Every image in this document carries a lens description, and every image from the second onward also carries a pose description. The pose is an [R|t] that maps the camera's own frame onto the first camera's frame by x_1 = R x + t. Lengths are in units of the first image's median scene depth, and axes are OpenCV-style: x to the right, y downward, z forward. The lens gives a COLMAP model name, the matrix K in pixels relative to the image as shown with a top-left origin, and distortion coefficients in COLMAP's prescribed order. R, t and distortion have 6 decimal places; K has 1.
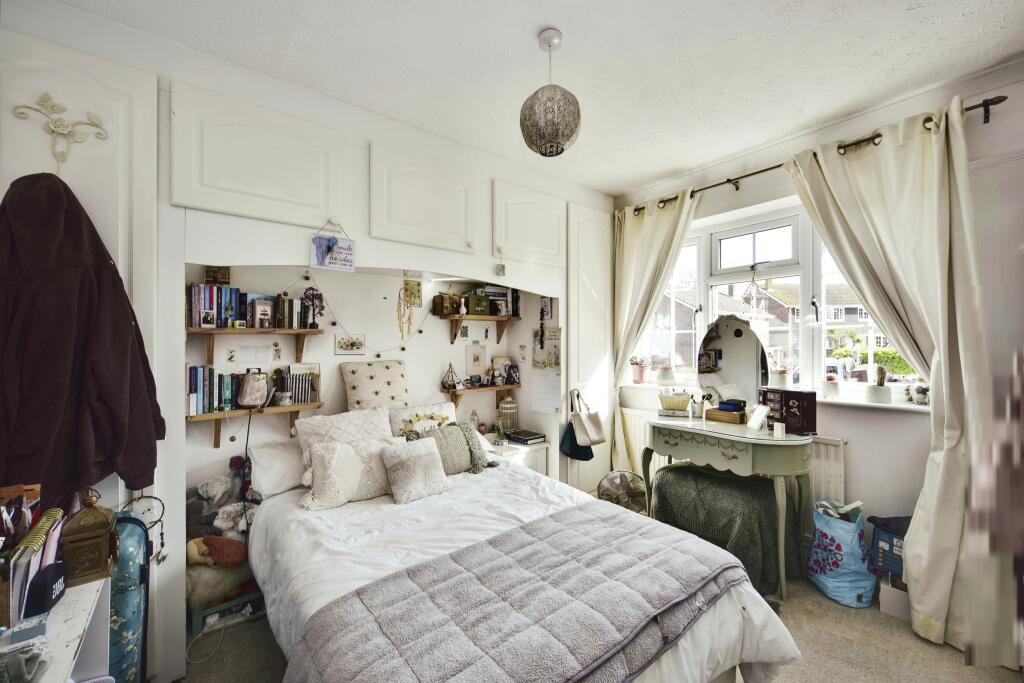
lens RADIAL K [[408.1, 0, 509.8], [0, 408.1, 335.4], [0, 0, 1]] dist [-0.002234, -0.000509]
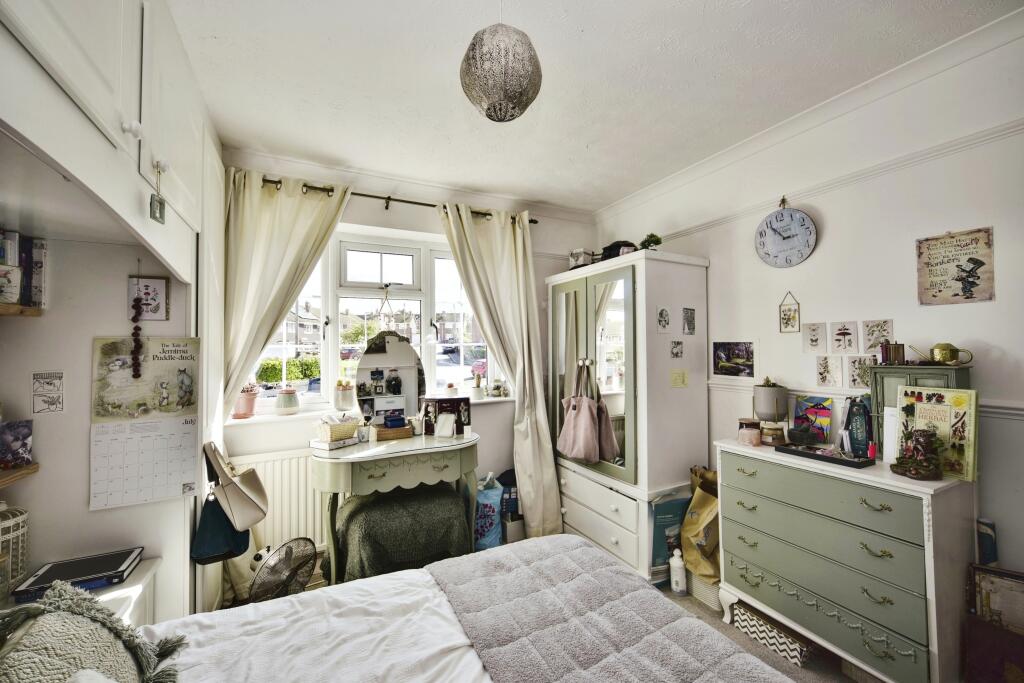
lens RADIAL K [[408.1, 0, 509.8], [0, 408.1, 335.4], [0, 0, 1]] dist [-0.002234, -0.000509]
pose [[0.178069, 0.036708, 0.983333, -0.409325], [-0.006155, 0.999326, -0.036191, -0.005099], [-0.983999, 0.000392, 0.178175, 0.551346]]
